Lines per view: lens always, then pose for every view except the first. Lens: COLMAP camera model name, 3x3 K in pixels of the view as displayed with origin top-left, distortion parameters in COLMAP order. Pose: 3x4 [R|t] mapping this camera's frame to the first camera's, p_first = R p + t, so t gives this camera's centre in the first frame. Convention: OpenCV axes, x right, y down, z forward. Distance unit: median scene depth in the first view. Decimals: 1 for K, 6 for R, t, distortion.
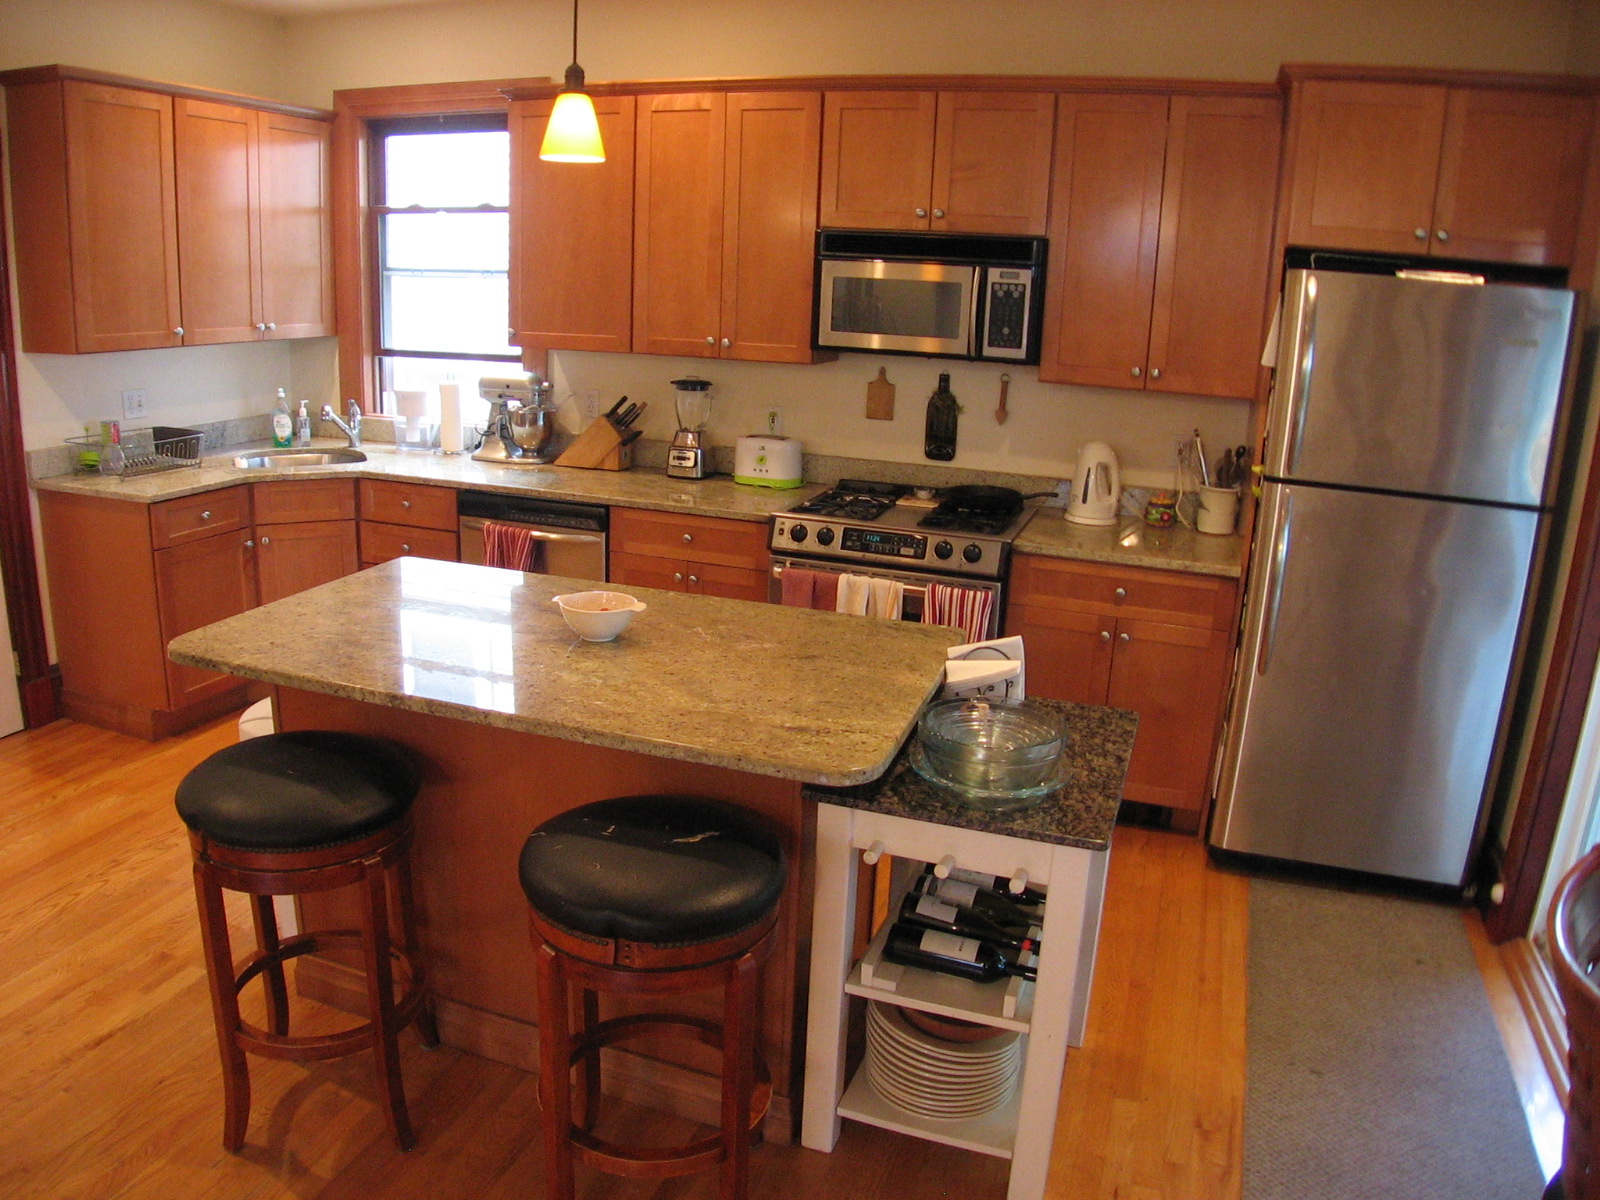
lens RADIAL K [[1165.1, 0, 800.0], [0, 1165.1, 600.0], [0, 0, 1]] dist [-0.140233, 0.005085]
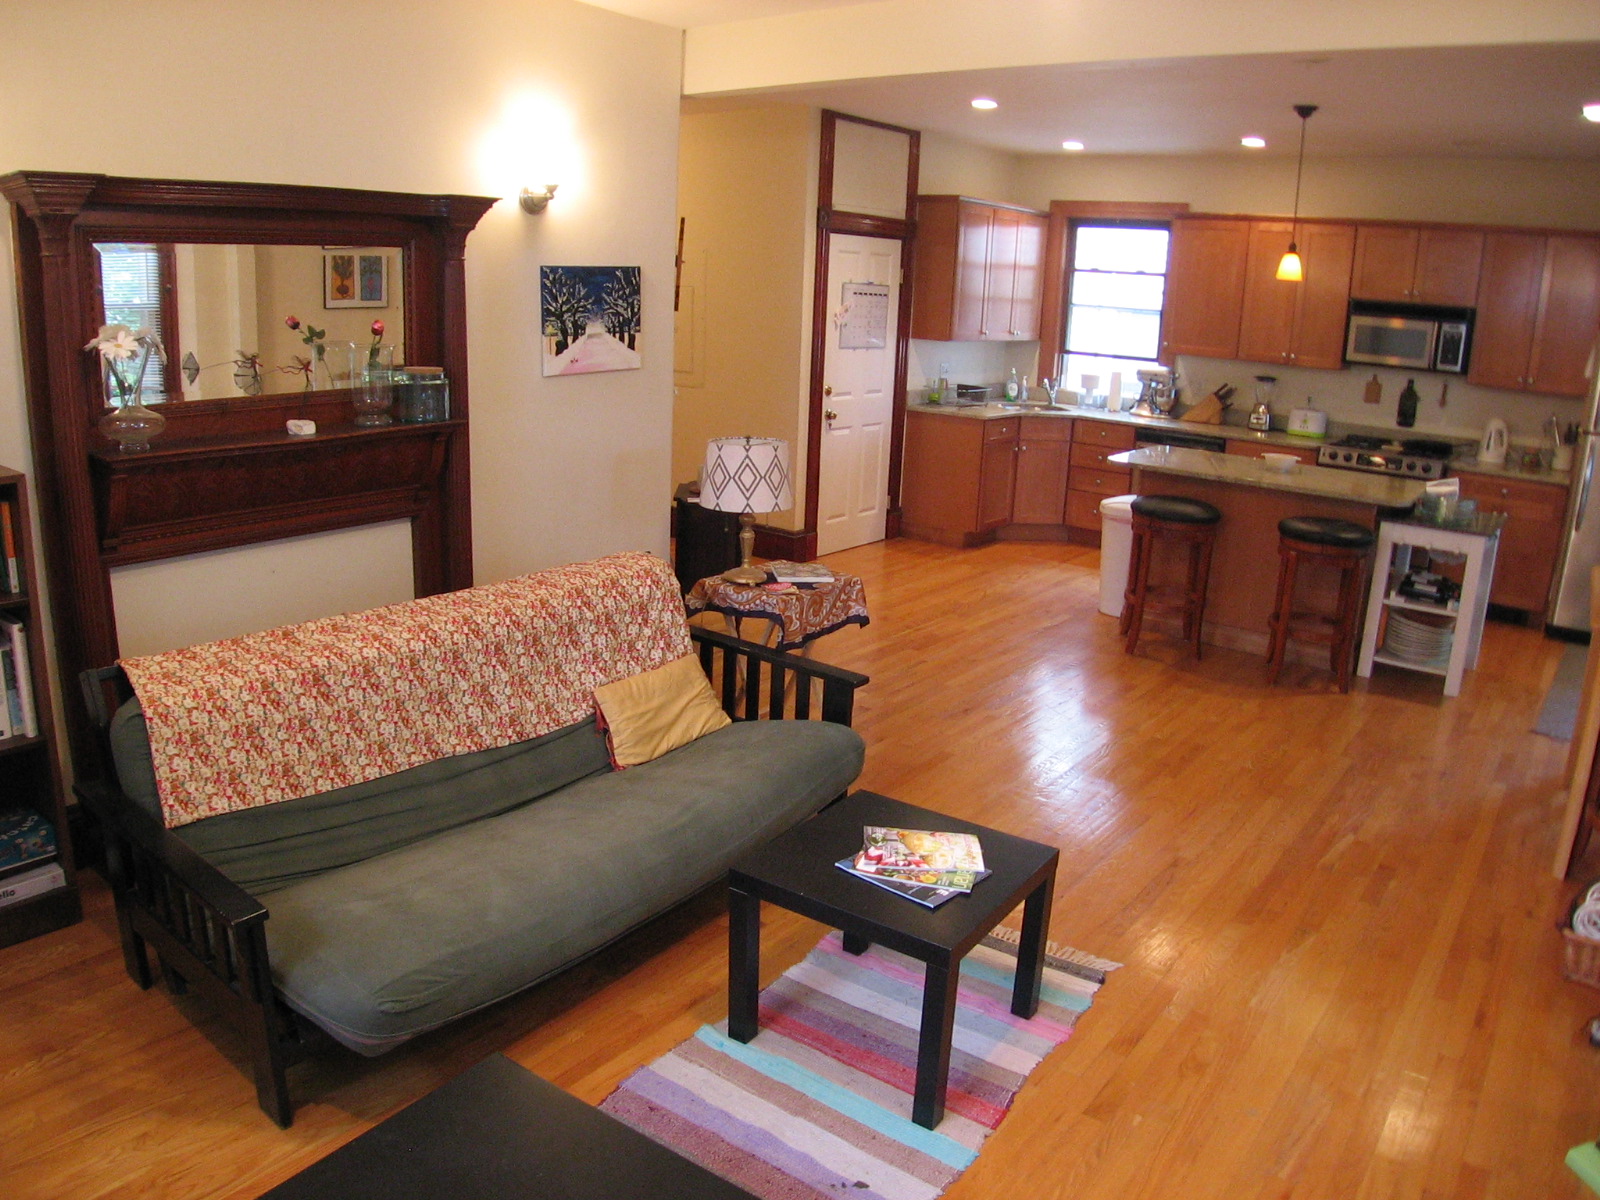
lens RADIAL K [[1209.9, 0, 800.0], [0, 1209.9, 600.0], [0, 0, 1]] dist [-0.203985, 0.109737]
pose [[0.953726, 0.078410, -0.290275, -0.244715], [-0.085458, 0.996273, -0.011664, 0.255971], [0.288278, 0.035931, 0.956872, -0.996027]]
